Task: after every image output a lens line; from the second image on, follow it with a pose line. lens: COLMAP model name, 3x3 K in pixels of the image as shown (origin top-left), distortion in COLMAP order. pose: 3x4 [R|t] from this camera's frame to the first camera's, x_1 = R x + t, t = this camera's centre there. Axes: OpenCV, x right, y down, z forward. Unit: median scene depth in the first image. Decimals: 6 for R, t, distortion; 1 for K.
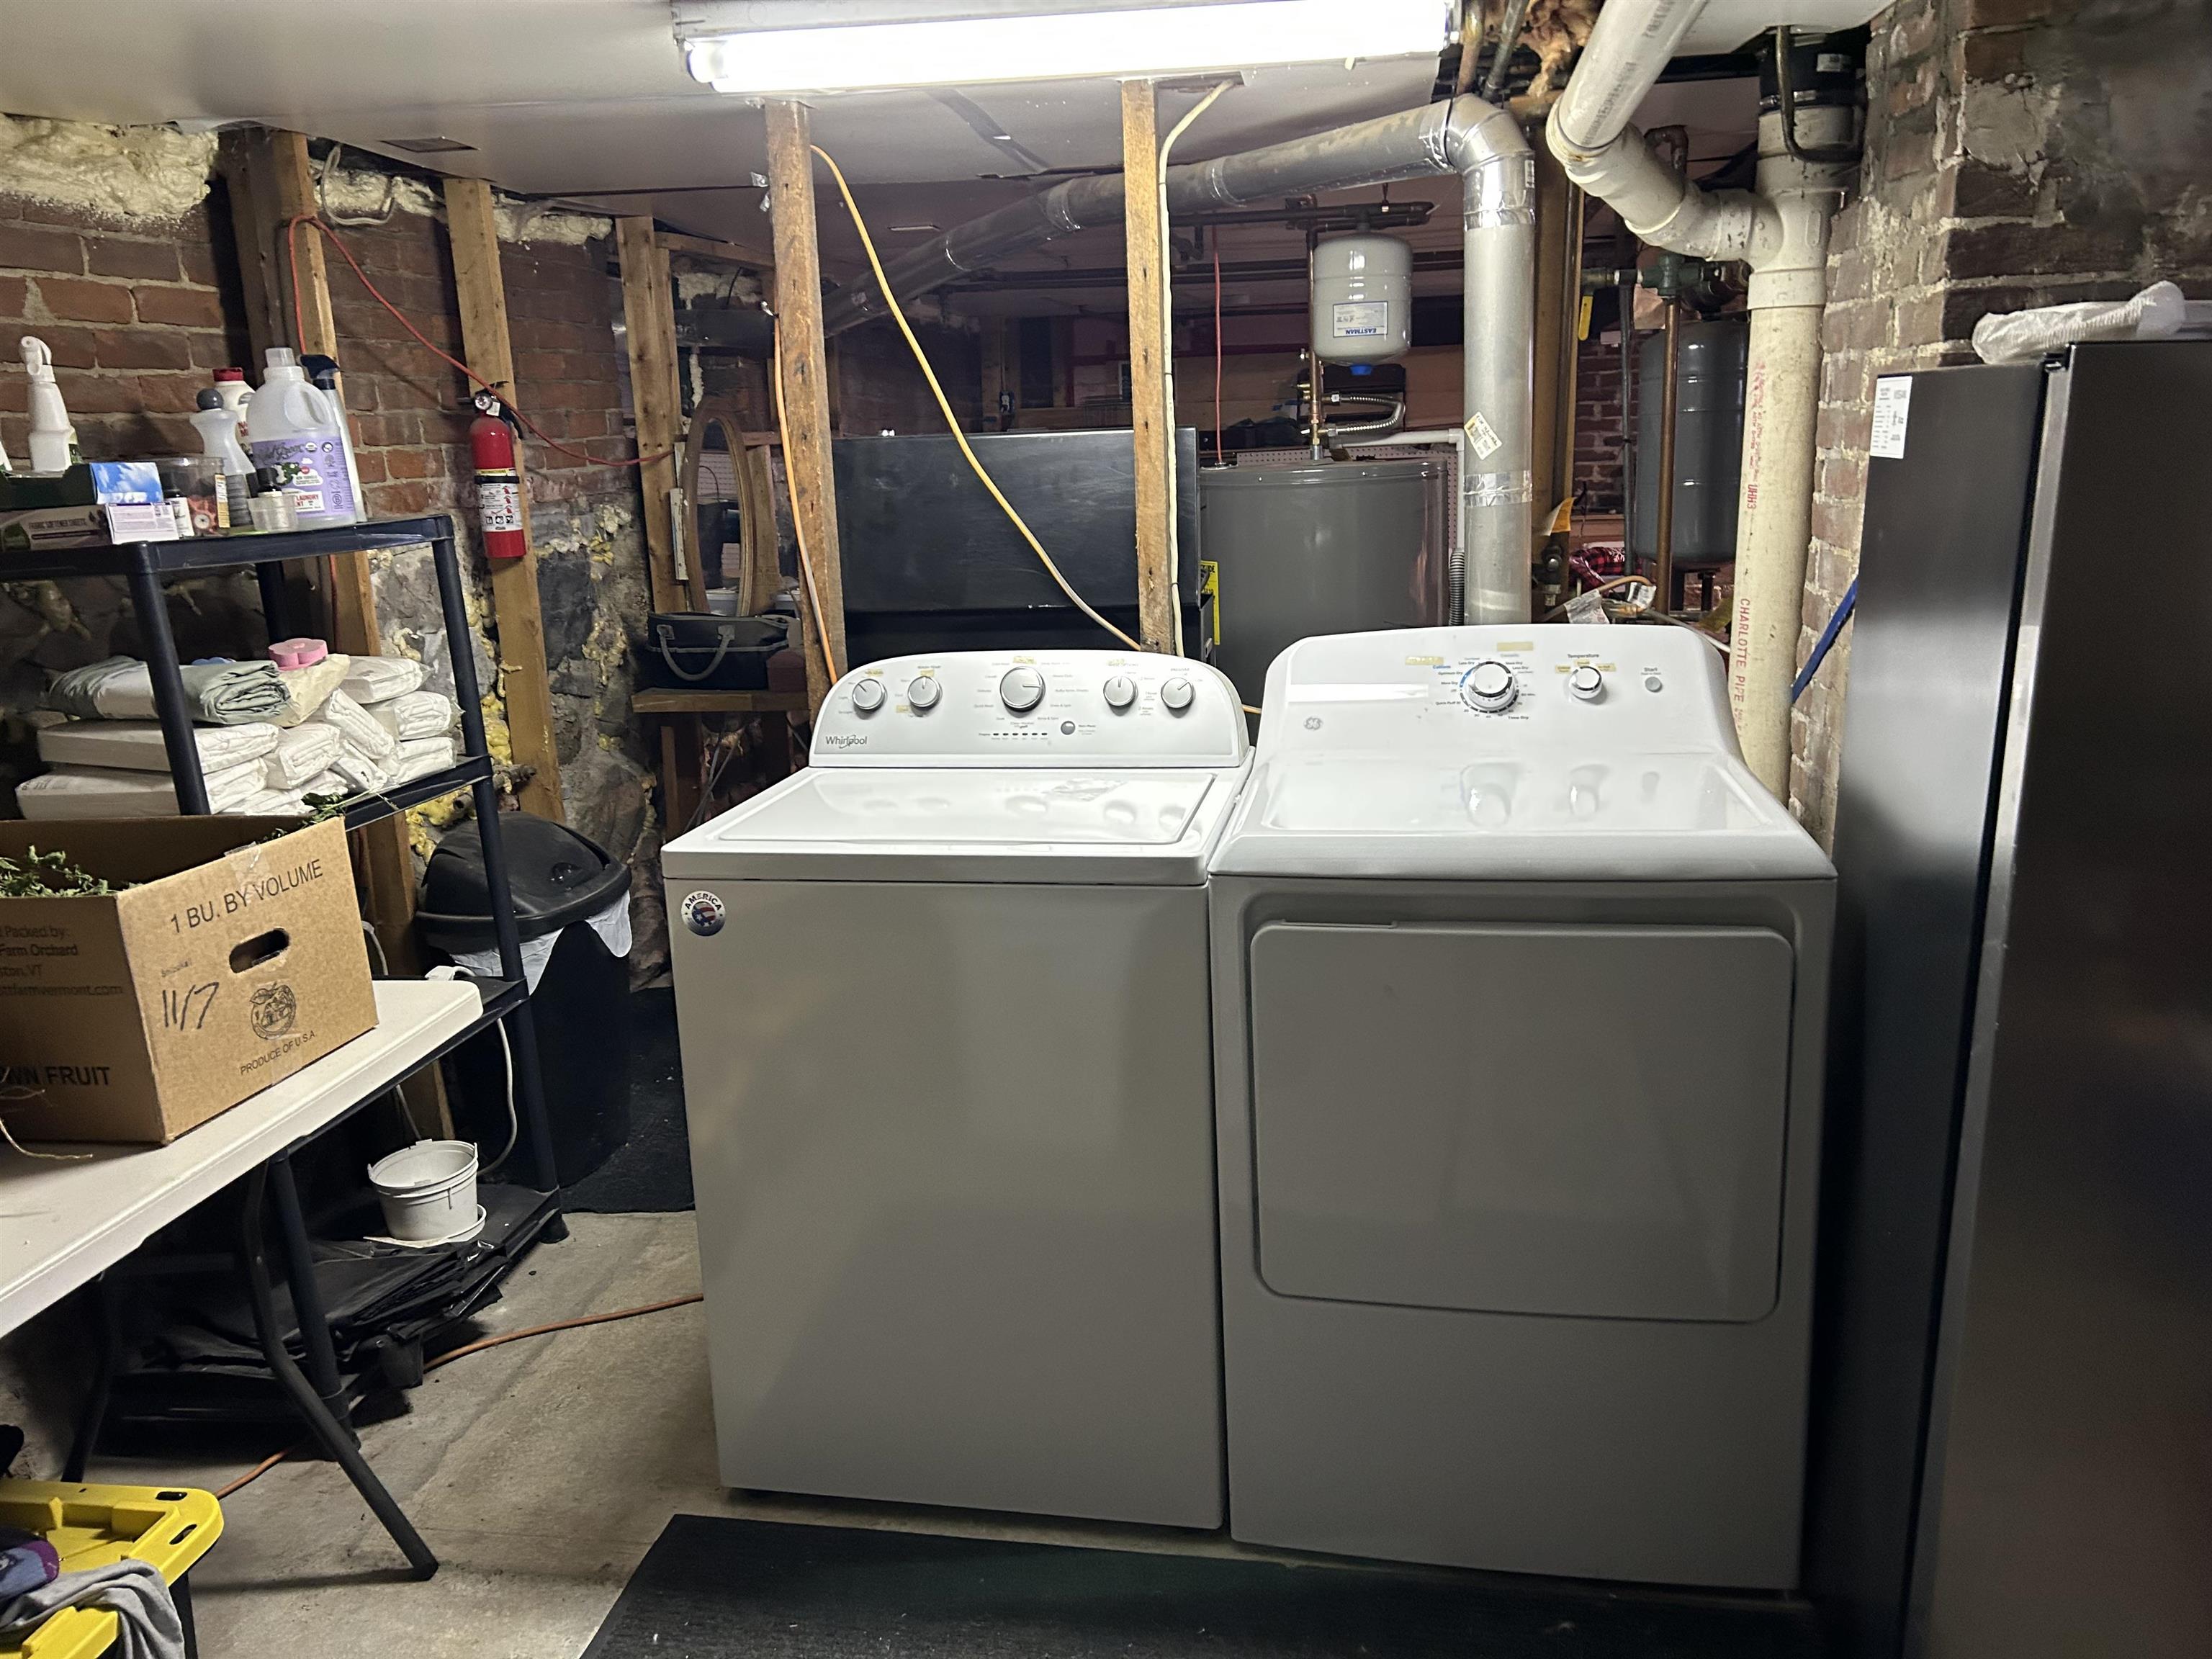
lens RADIAL K [[1664.0, 0, 1097.5], [0, 1664.0, 812.6], [0, 0, 1]] dist [0.044716, -0.051226]
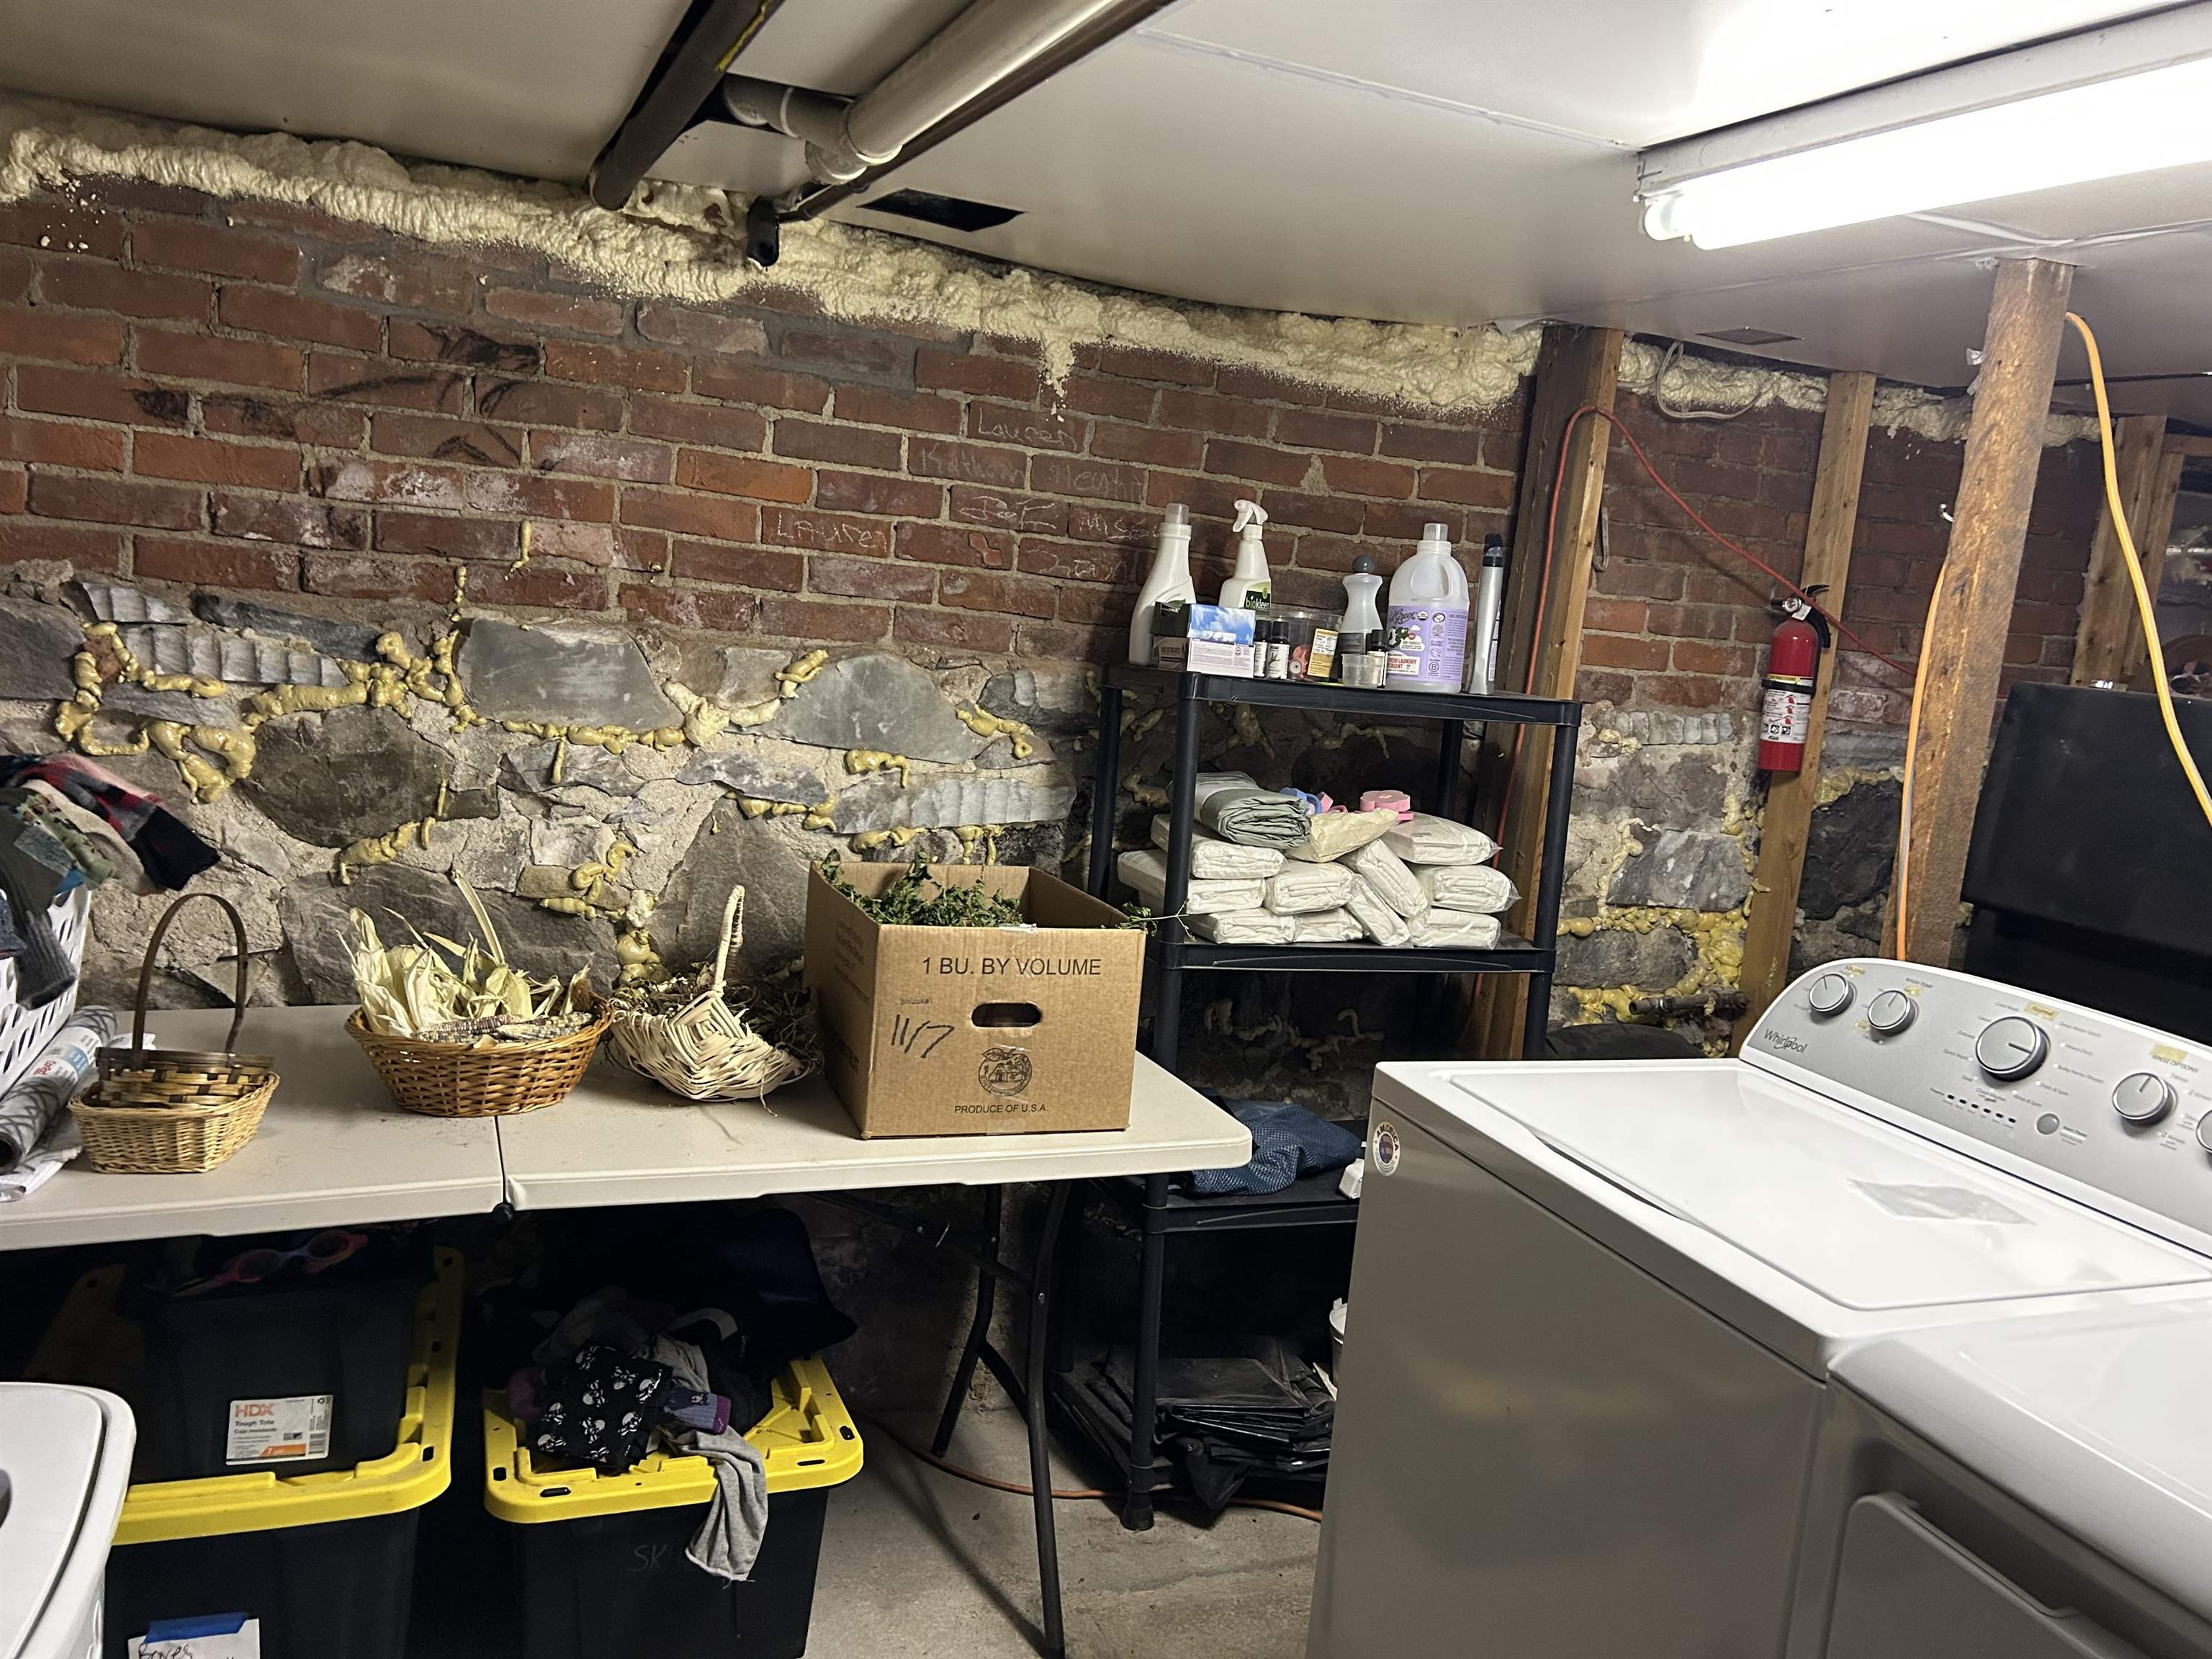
lens RADIAL K [[1663.7, 0, 1102.2], [0, 1663.7, 813.5], [0, 0, 1]] dist [0.123396, -0.162362]
pose [[0.531817, 0.203458, -0.822055, 0.293490], [-0.300677, 0.952831, 0.041306, -0.077043], [0.791684, 0.225206, 0.567907, 0.253547]]
